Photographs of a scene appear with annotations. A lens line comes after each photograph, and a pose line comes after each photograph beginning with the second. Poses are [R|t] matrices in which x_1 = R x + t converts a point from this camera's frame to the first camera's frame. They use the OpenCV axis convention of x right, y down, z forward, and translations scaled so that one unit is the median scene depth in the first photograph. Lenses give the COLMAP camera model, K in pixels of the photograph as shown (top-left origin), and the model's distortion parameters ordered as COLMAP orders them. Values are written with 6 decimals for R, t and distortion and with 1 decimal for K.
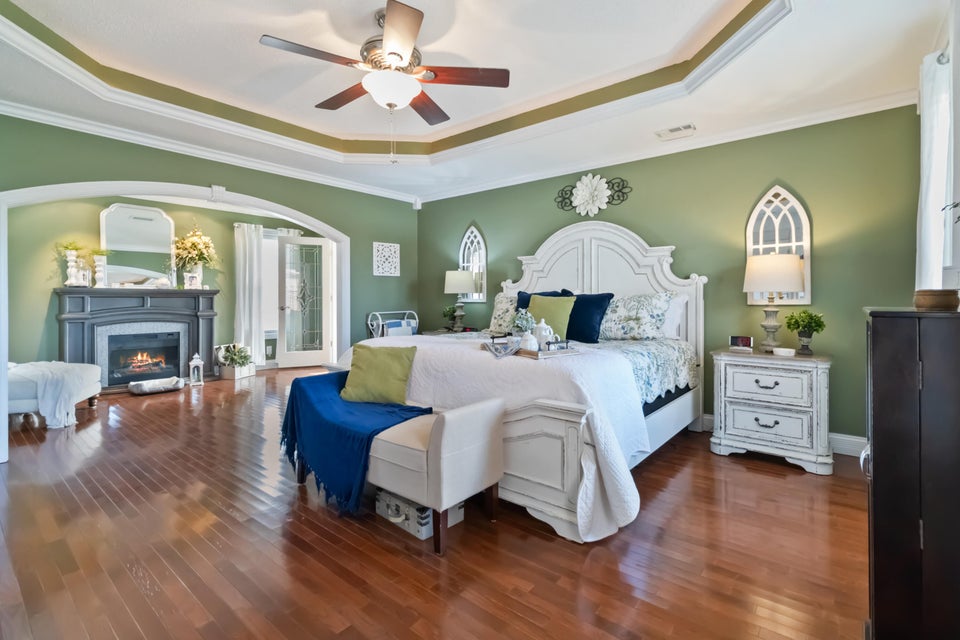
lens RADIAL K [[449.3, 0, 488.0], [0, 449.3, 298.2], [0, 0, 1]] dist [-0.002900, 0.001237]
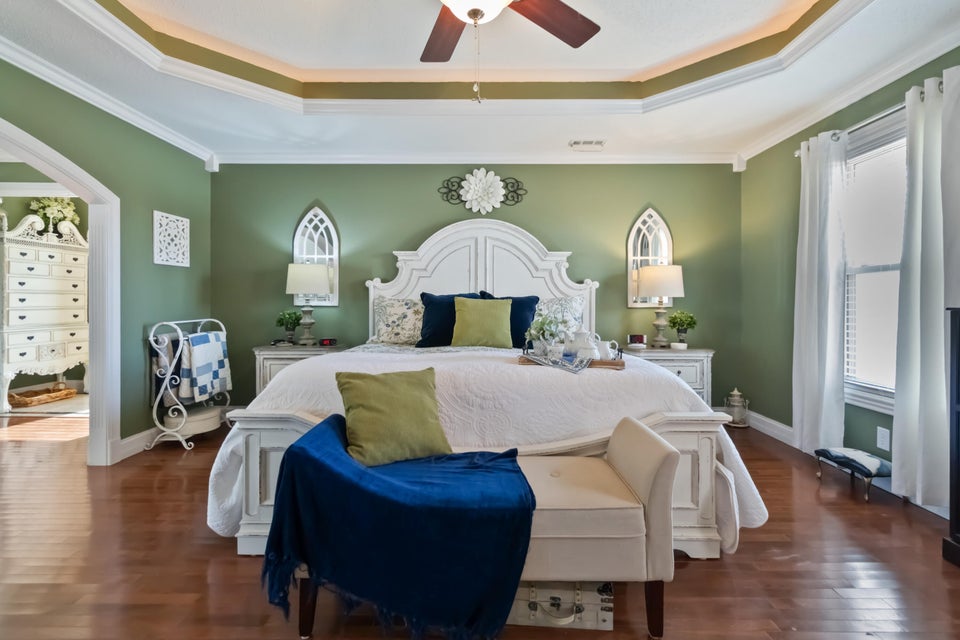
lens RADIAL K [[449.3, 0, 485.3], [0, 449.3, 305.5], [0, 0, 1]] dist [-0.002900, 0.001237]
pose [[0.776424, -0.000796, 0.630210, -0.303251], [-0.003962, 0.999973, 0.006144, 0.002759], [-0.630198, -0.007267, 0.776400, 0.224999]]
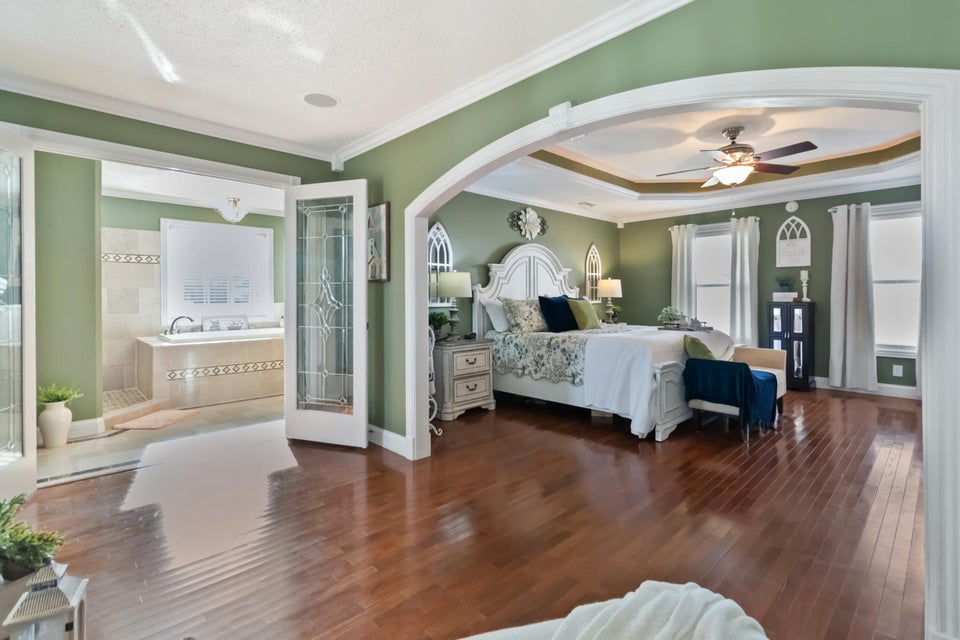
lens RADIAL K [[449.3, 0, 481.2], [0, 449.3, 300.0], [0, 0, 1]] dist [-0.002900, 0.001237]
pose [[0.121541, -0.003695, 0.992580, -0.941862], [0.006545, 0.999974, 0.002922, -0.007119], [-0.992565, 0.006141, 0.121562, 0.828726]]
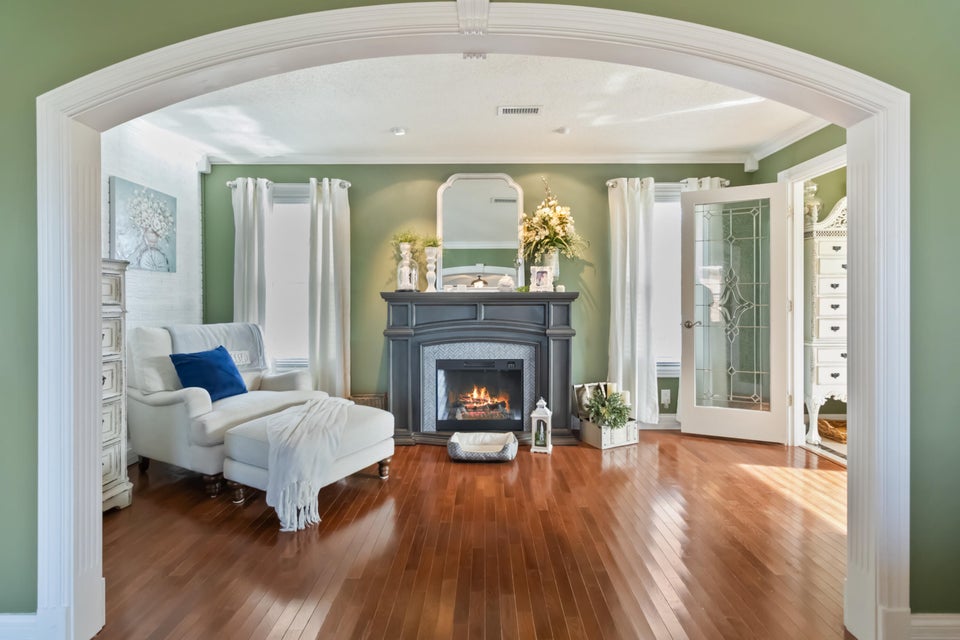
lens RADIAL K [[449.3, 0, 481.1], [0, 449.3, 305.1], [0, 0, 1]] dist [-0.002900, 0.001237]
pose [[0.626414, 0.002906, -0.779485, -0.255298], [0.001665, 0.999986, 0.005066, -0.005627], [0.779489, -0.004471, 0.626400, 0.618755]]
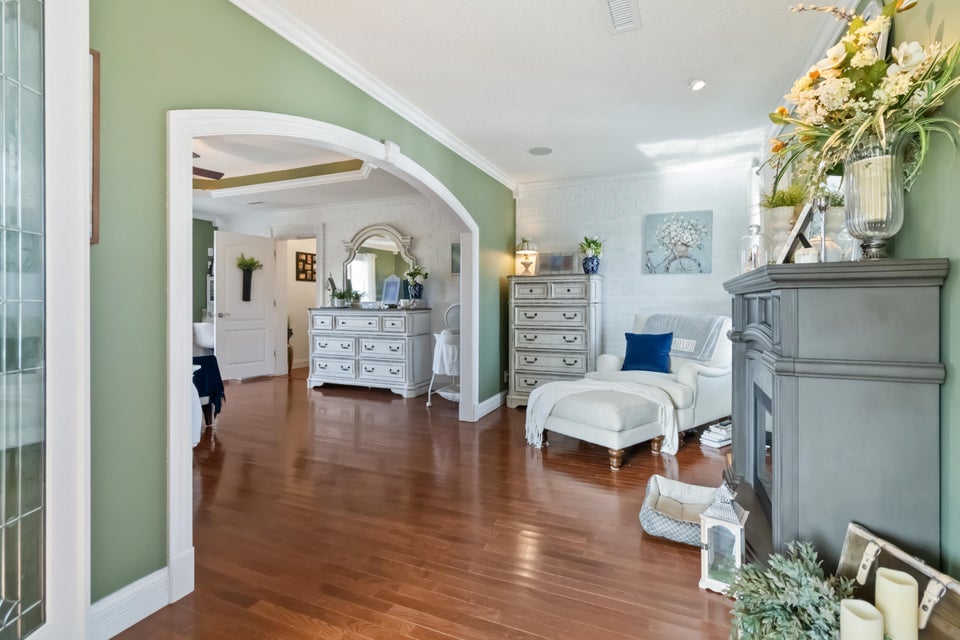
lens RADIAL K [[449.3, 0, 485.8], [0, 449.3, 307.8], [0, 0, 1]] dist [-0.002900, 0.001237]
pose [[-0.961203, 0.002690, -0.275830, -0.457070], [-0.000817, 0.999920, 0.012599, 0.002252], [0.275842, 0.012336, -0.961124, 1.383720]]
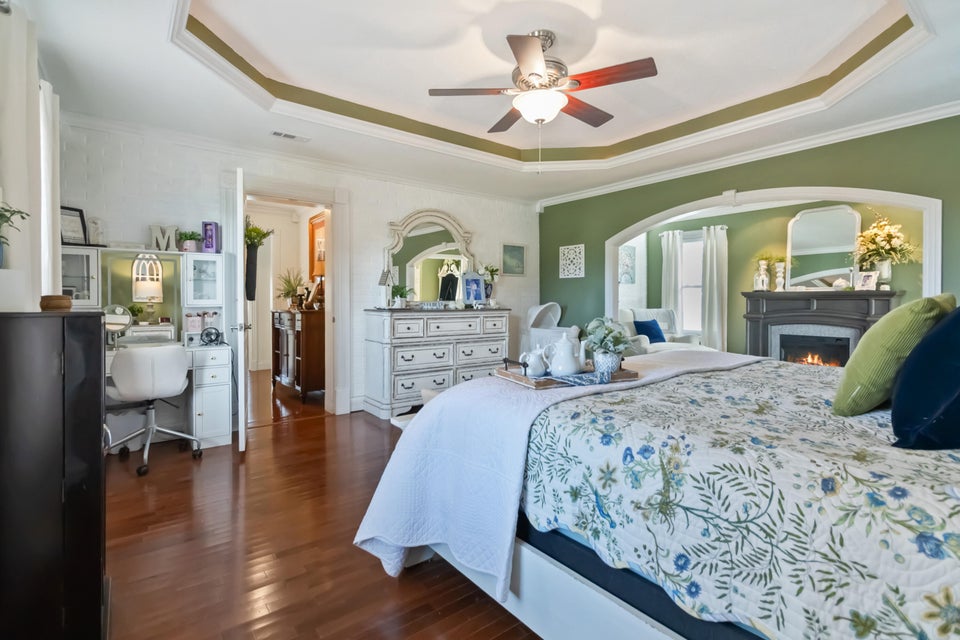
lens RADIAL K [[449.3, 0, 481.0], [0, 449.3, 303.0], [0, 0, 1]] dist [-0.002900, 0.001237]
pose [[-0.233816, 0.006583, -0.972258, 0.408978], [-0.000940, 0.999975, 0.006996, -0.001166], [0.972280, 0.002550, -0.233804, 0.543815]]
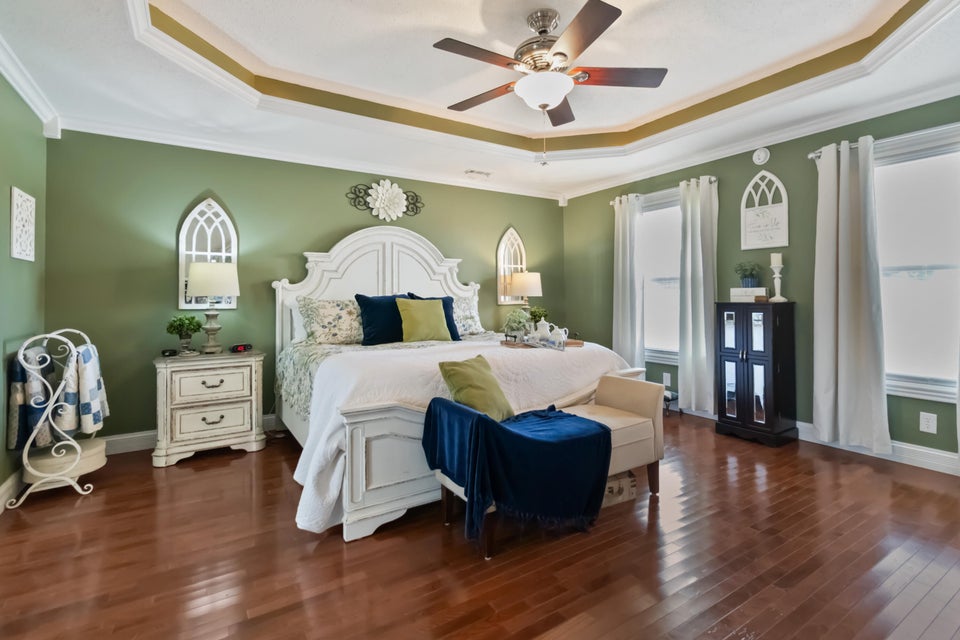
lens RADIAL K [[449.3, 0, 486.1], [0, 449.3, 293.7], [0, 0, 1]] dist [-0.002900, 0.001237]
pose [[0.312059, 0.009231, 0.950018, -0.569297], [0.007826, 0.999894, -0.012286, -0.002477], [-0.950030, 0.011269, 0.311954, 0.395569]]
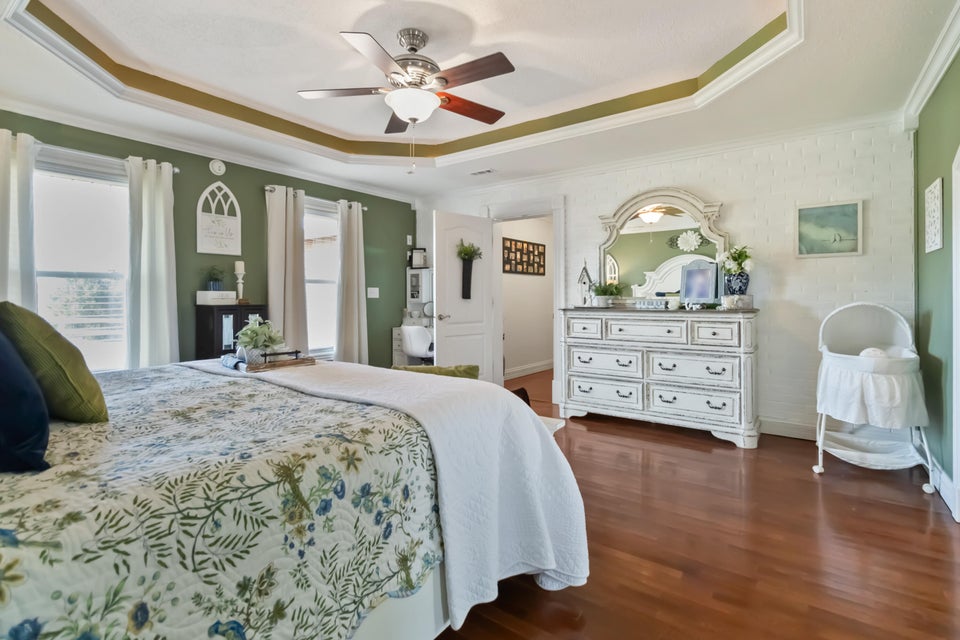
lens RADIAL K [[449.3, 0, 482.0], [0, 449.3, 299.7], [0, 0, 1]] dist [-0.002900, 0.001237]
pose [[-0.998373, 0.006712, -0.056629, -0.149918], [0.006263, 0.999947, 0.008110, -0.006100], [0.056681, 0.007743, -0.998362, 0.997829]]
